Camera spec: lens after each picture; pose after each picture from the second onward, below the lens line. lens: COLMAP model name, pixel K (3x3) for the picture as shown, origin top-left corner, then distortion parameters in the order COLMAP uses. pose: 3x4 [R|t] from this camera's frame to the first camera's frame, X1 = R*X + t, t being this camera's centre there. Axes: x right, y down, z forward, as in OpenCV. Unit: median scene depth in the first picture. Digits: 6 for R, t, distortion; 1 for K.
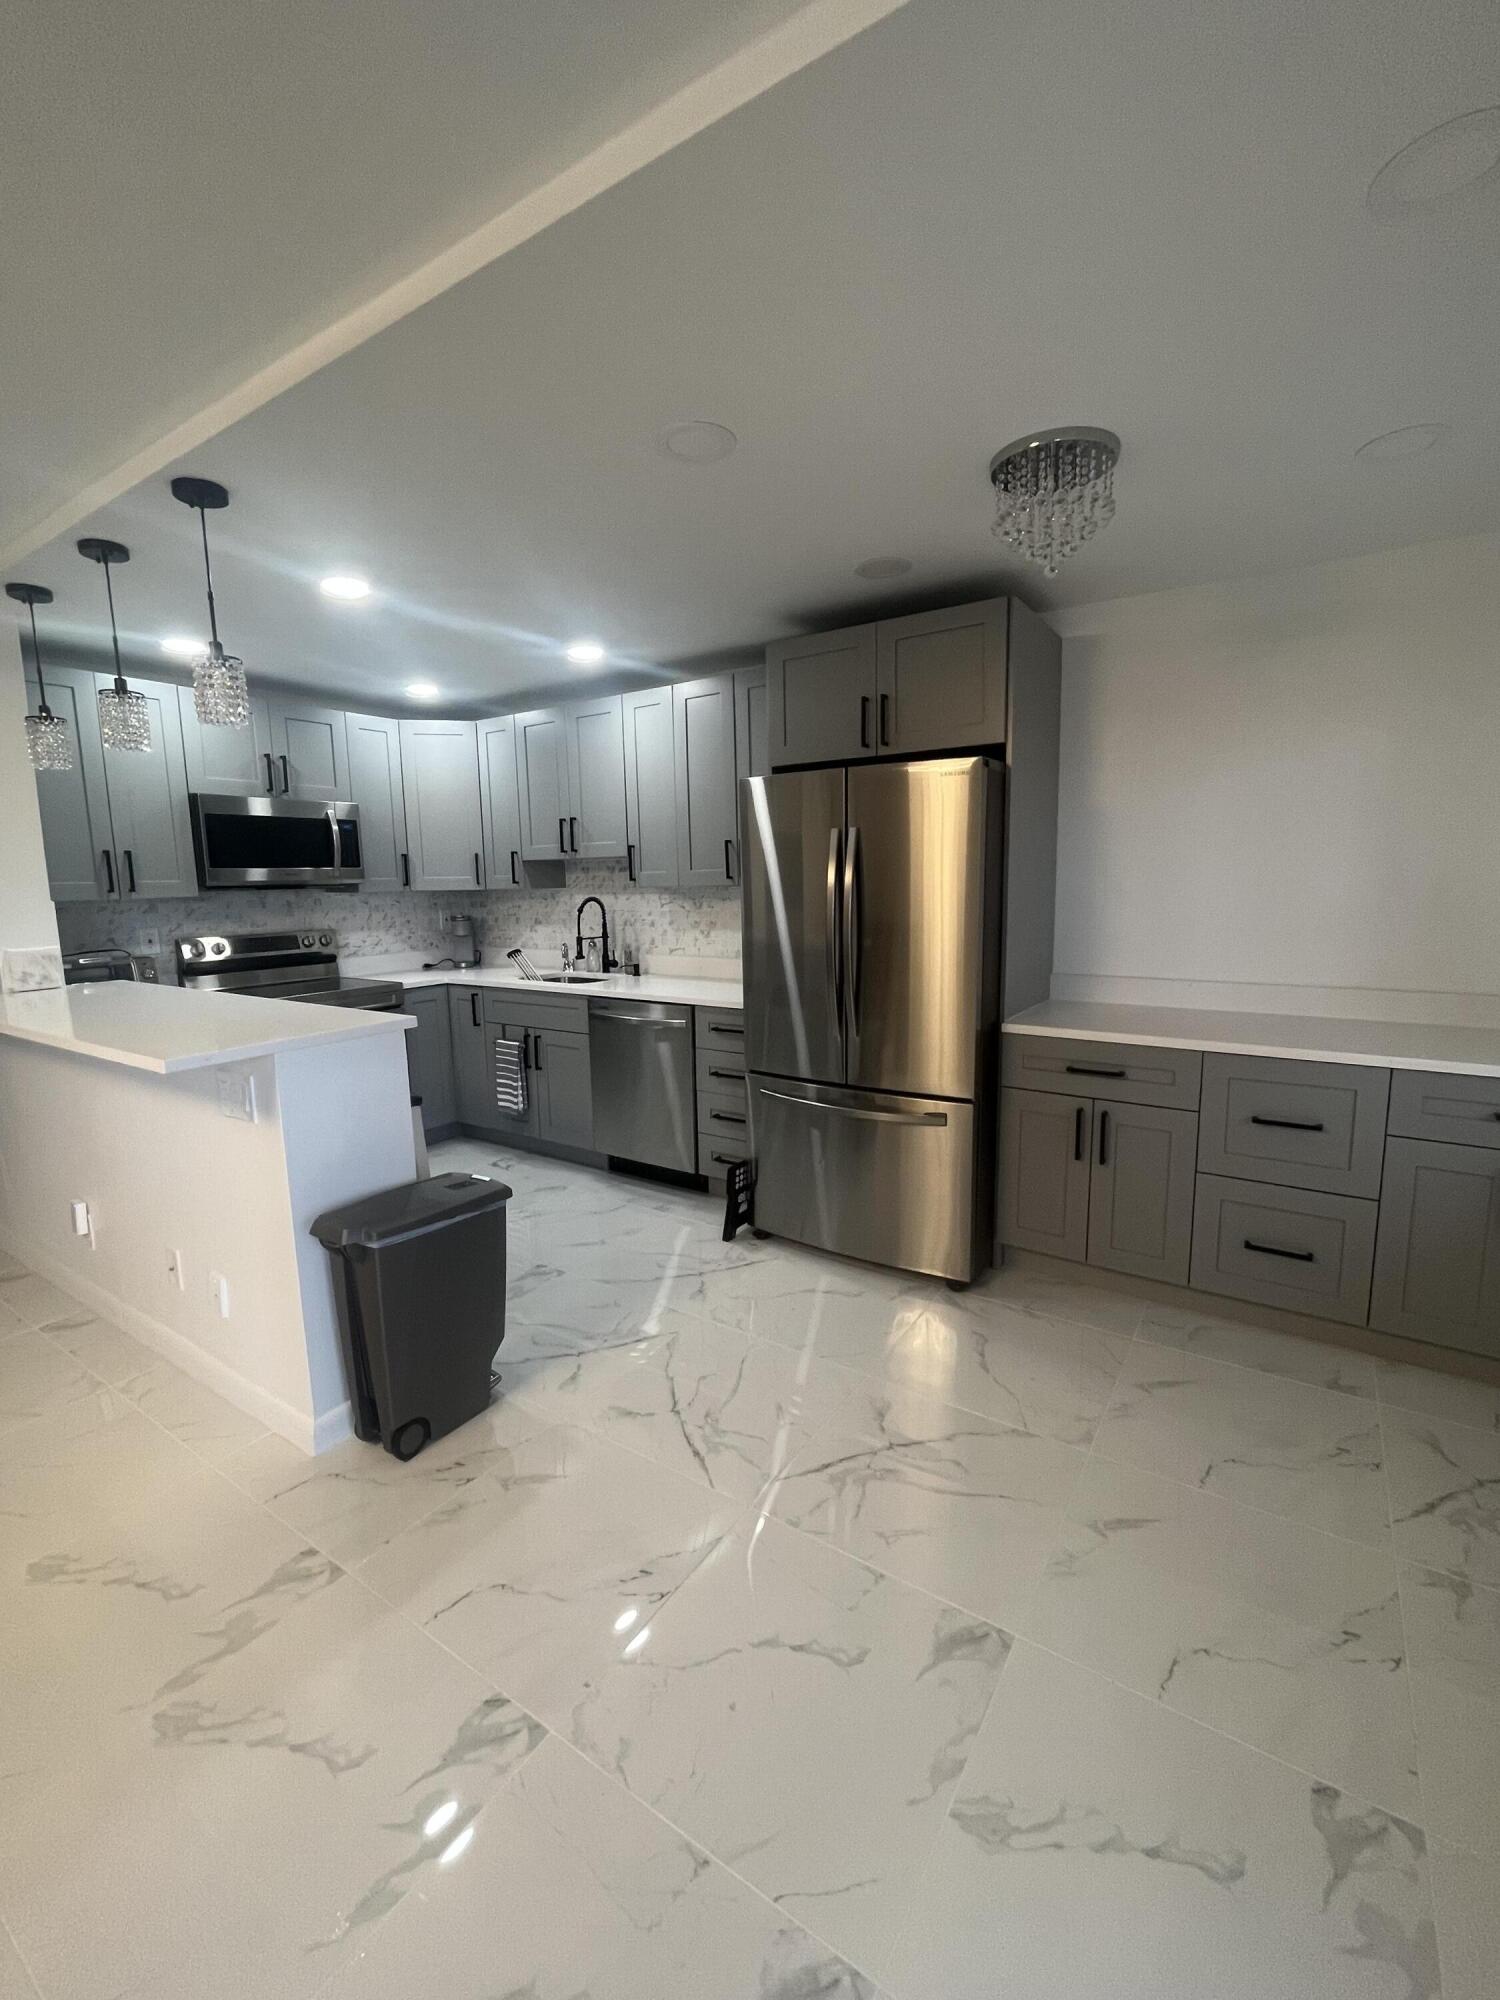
lens RADIAL K [[831.6, 0, 751.8], [0, 831.6, 992.2], [0, 0, 1]] dist [-0.011392, -0.000287]
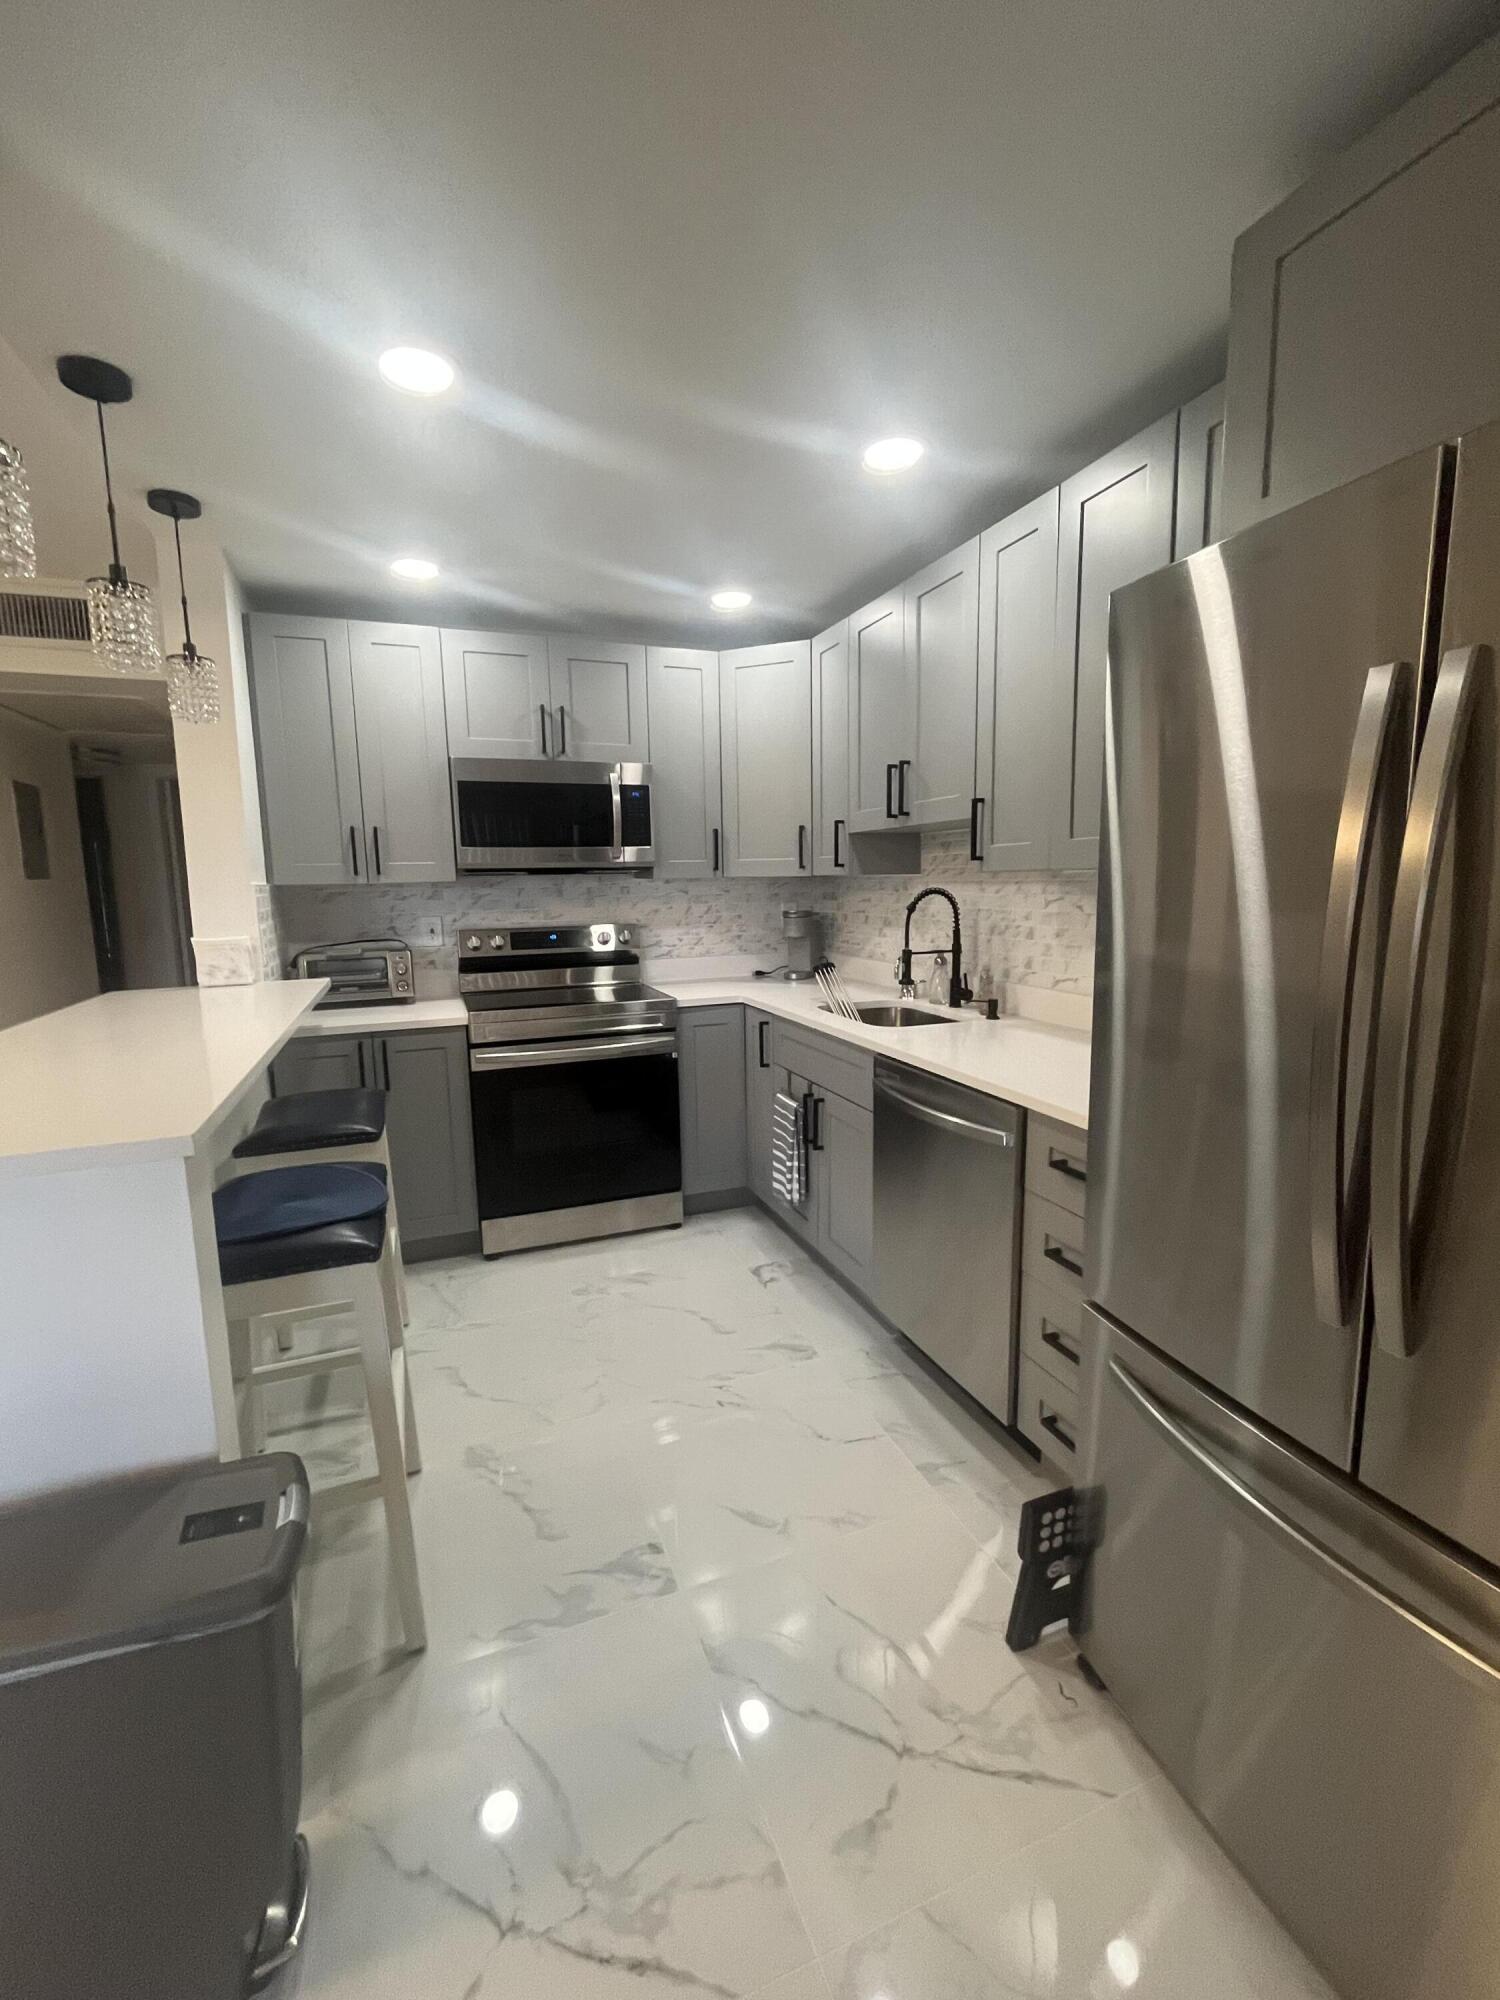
lens RADIAL K [[831.6, 0, 751.8], [0, 831.6, 992.2], [0, 0, 1]] dist [-0.011392, -0.000287]
pose [[0.819400, 0.081843, -0.567349, 0.060620], [-0.076687, 0.996509, 0.032995, -0.046736], [0.568069, 0.016473, 0.822816, 0.412999]]
